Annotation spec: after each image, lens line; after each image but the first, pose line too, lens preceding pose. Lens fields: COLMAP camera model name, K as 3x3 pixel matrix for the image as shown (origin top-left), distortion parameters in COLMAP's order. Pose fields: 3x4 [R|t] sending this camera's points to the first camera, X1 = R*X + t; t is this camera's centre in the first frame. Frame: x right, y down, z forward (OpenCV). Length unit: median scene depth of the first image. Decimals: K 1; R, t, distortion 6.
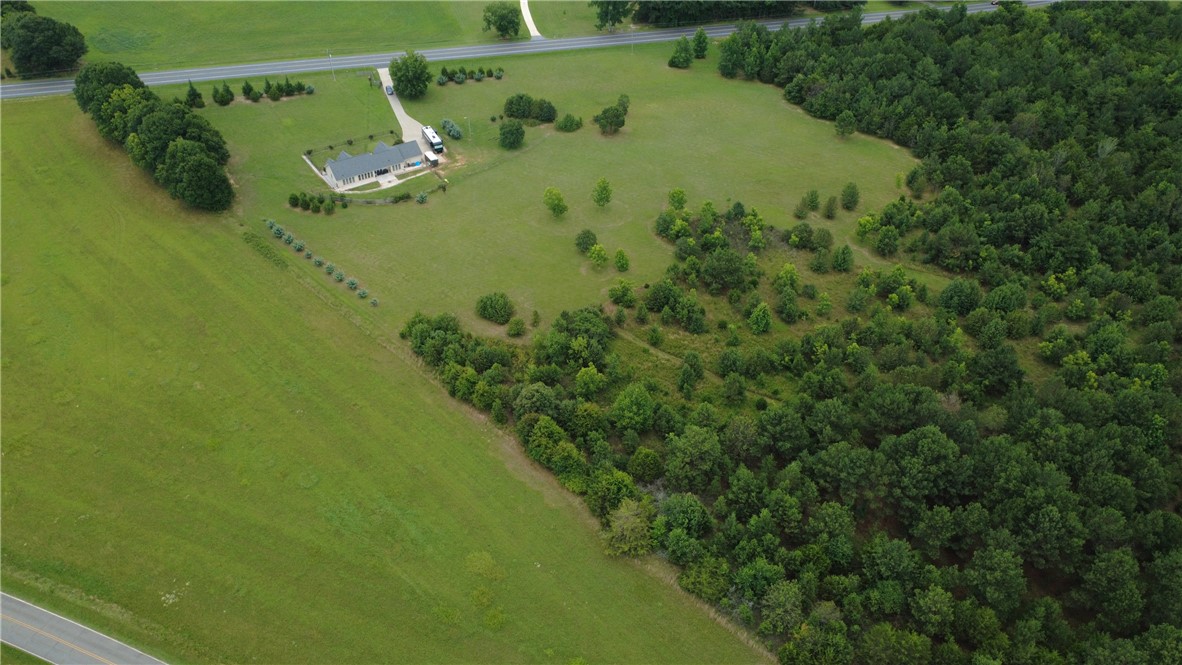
lens RADIAL K [[864.1, 0, 591.0], [0, 864.1, 332.5], [0, 0, 1]] dist [-0.001011, 0.005103]
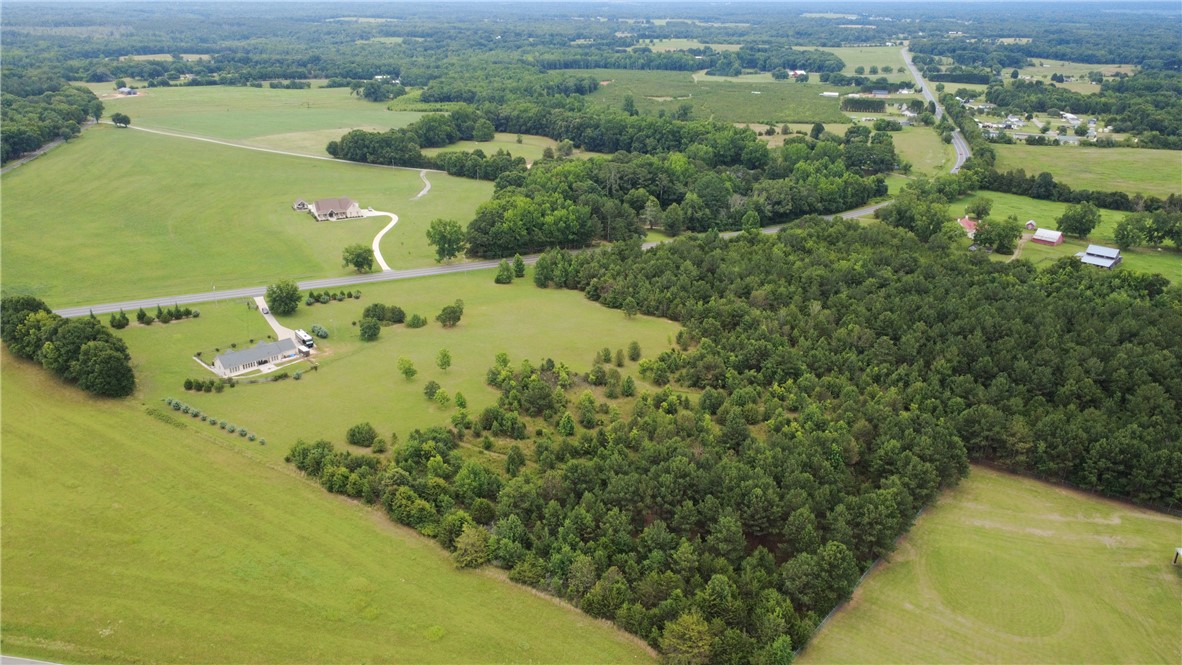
lens RADIAL K [[864.1, 0, 591.0], [0, 864.1, 332.5], [0, 0, 1]] dist [-0.001011, 0.005103]
pose [[0.983732, -0.066744, 0.166782, 0.015335], [0.114810, 0.947652, -0.297949, 0.191064], [-0.138165, 0.312250, 0.939899, -0.229962]]
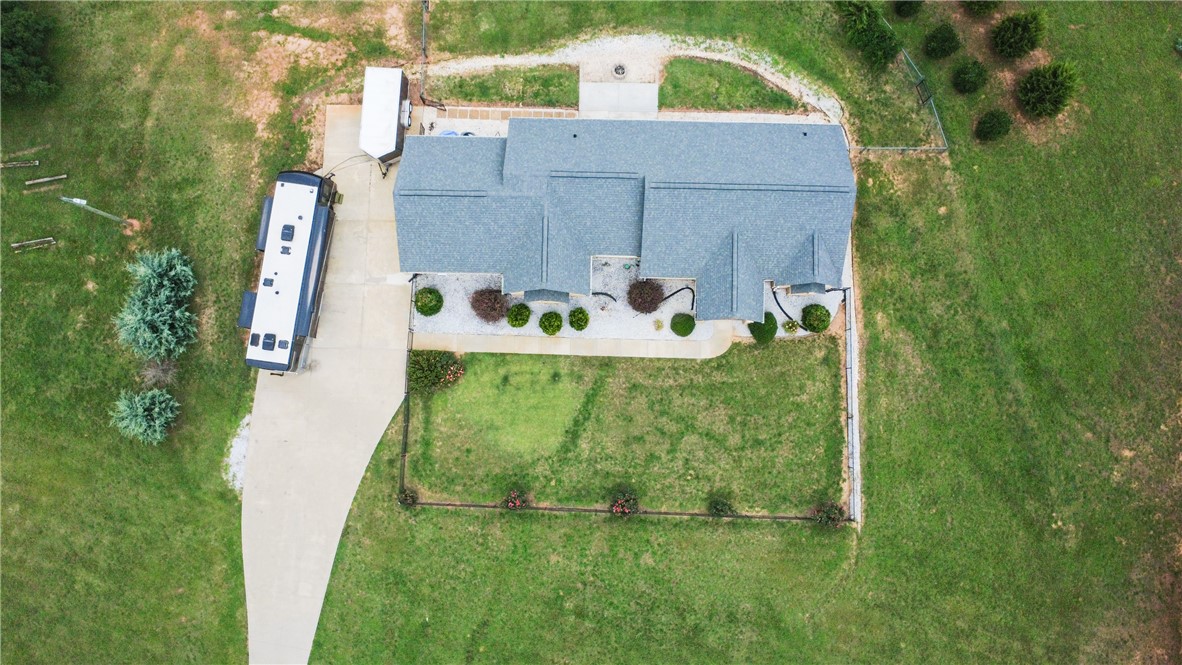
lens RADIAL K [[864.1, 0, 591.0], [0, 864.1, 332.5], [0, 0, 1]] dist [-0.001011, 0.005103]
pose [[-0.822486, -0.567107, 0.043662, -0.269176], [0.363720, -0.465384, 0.806924, -0.384398], [-0.437293, 0.679564, 0.589039, 0.891978]]
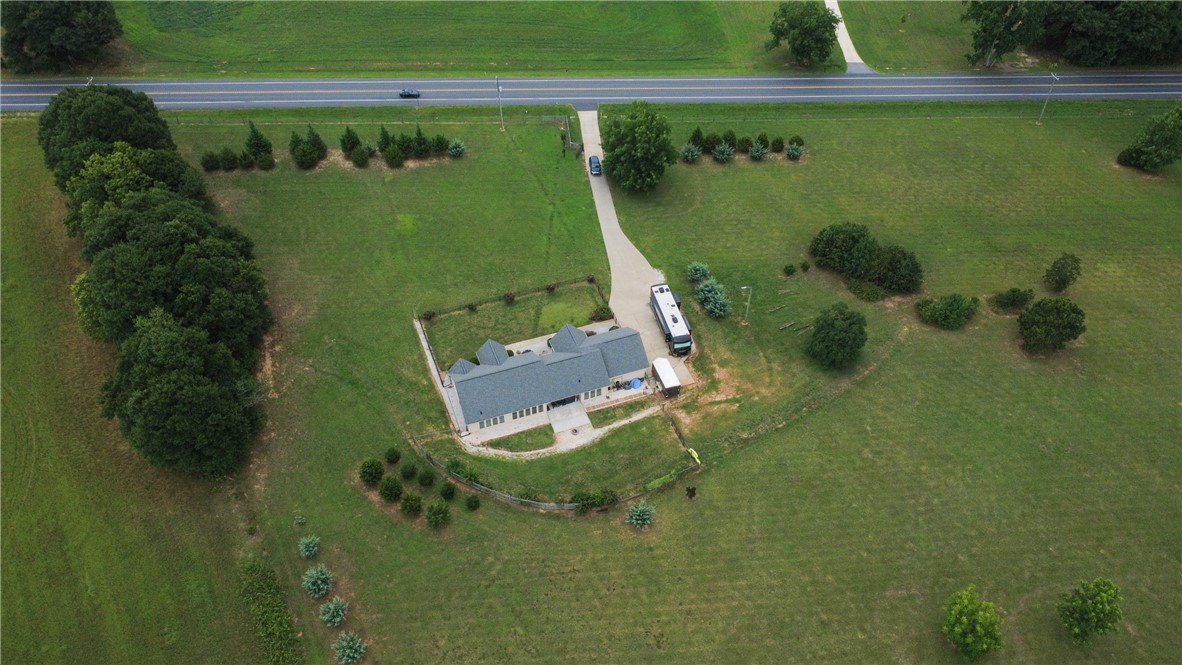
lens RADIAL K [[864.1, 0, 591.0], [0, 864.1, 332.5], [0, 0, 1]] dist [-0.001011, 0.005103]
pose [[0.974648, 0.156035, -0.160354, -0.153051], [-0.140673, 0.984671, 0.103126, -0.270761], [0.173987, -0.077954, 0.981658, 0.527571]]
